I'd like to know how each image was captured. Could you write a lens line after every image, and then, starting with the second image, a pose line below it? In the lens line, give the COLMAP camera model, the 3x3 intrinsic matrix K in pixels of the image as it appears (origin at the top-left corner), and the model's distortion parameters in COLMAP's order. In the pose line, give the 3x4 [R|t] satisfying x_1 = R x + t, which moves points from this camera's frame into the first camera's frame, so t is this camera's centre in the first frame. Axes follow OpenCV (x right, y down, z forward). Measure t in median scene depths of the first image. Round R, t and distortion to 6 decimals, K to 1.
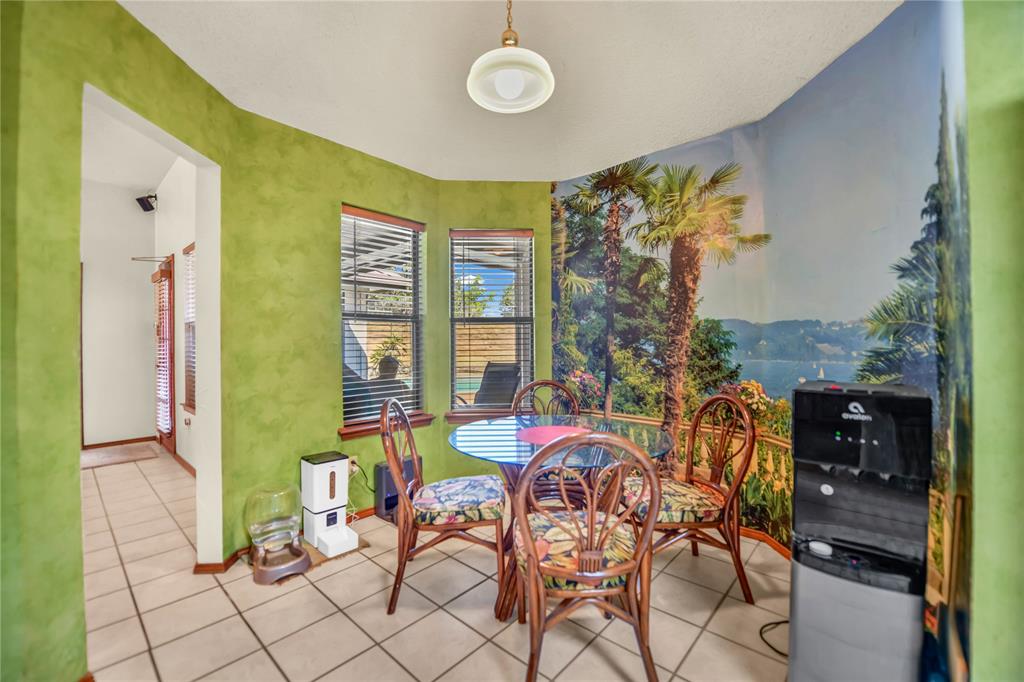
lens RADIAL K [[420.5, 0, 512.0], [0, 420.5, 341.0], [0, 0, 1]] dist [-0.001959, -0.015637]
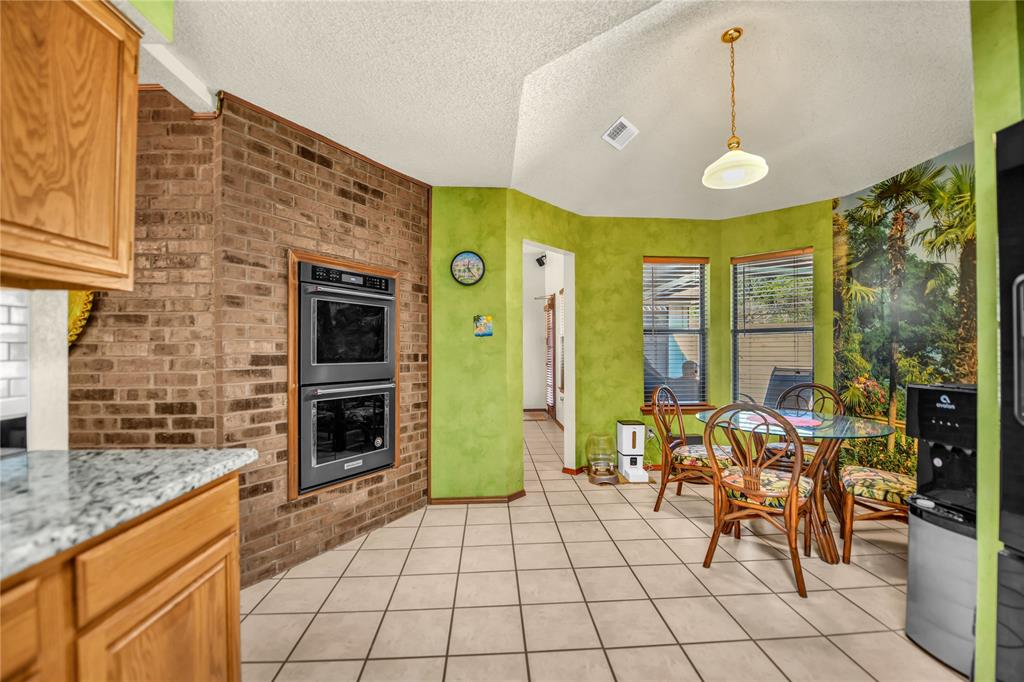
lens RADIAL K [[420.5, 0, 512.4], [0, 420.5, 347.7], [0, 0, 1]] dist [-0.019741, 0.000088]
pose [[0.708028, -0.000826, -0.706184, 0.302388], [0.001039, 0.999999, -0.000128, -0.003480], [0.706184, -0.000644, 0.708028, -0.367686]]
